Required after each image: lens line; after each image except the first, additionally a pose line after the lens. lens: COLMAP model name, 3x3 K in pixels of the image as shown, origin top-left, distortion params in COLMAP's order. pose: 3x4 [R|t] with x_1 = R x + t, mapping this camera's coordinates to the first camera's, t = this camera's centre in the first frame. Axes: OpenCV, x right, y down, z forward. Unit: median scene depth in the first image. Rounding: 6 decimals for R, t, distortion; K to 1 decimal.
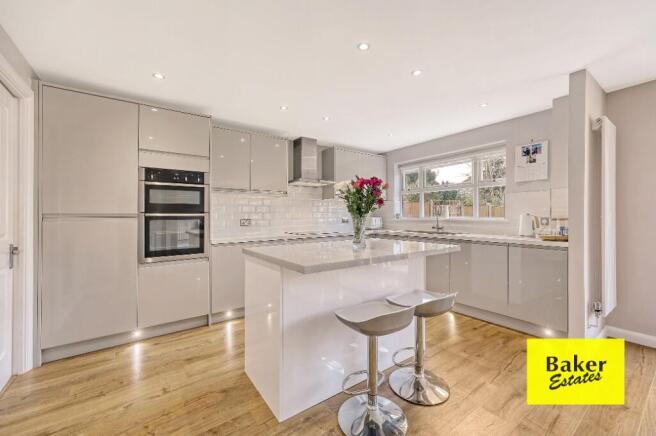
lens RADIAL K [[264.7, 0, 333.7], [0, 264.7, 215.6], [0, 0, 1]] dist [0.001039, 0.000065]
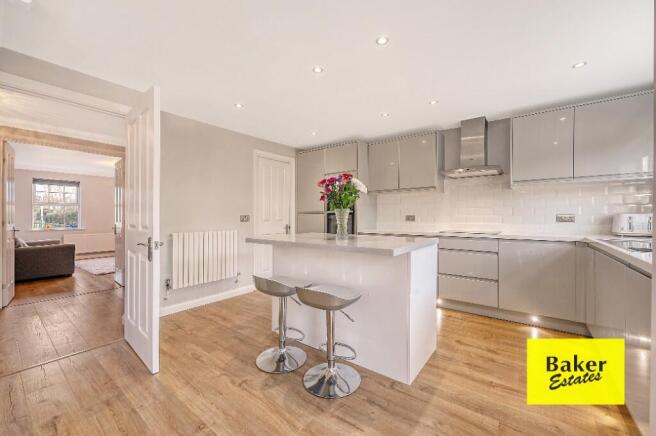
lens RADIAL K [[264.7, 0, 333.7], [0, 264.7, 215.6], [0, 0, 1]] dist [0.001039, 0.000065]
pose [[0.301244, -0.000895, -0.953547, 1.096364], [0.003666, 0.999993, 0.000219, 0.025713], [0.953540, -0.003562, 0.301245, 0.615059]]
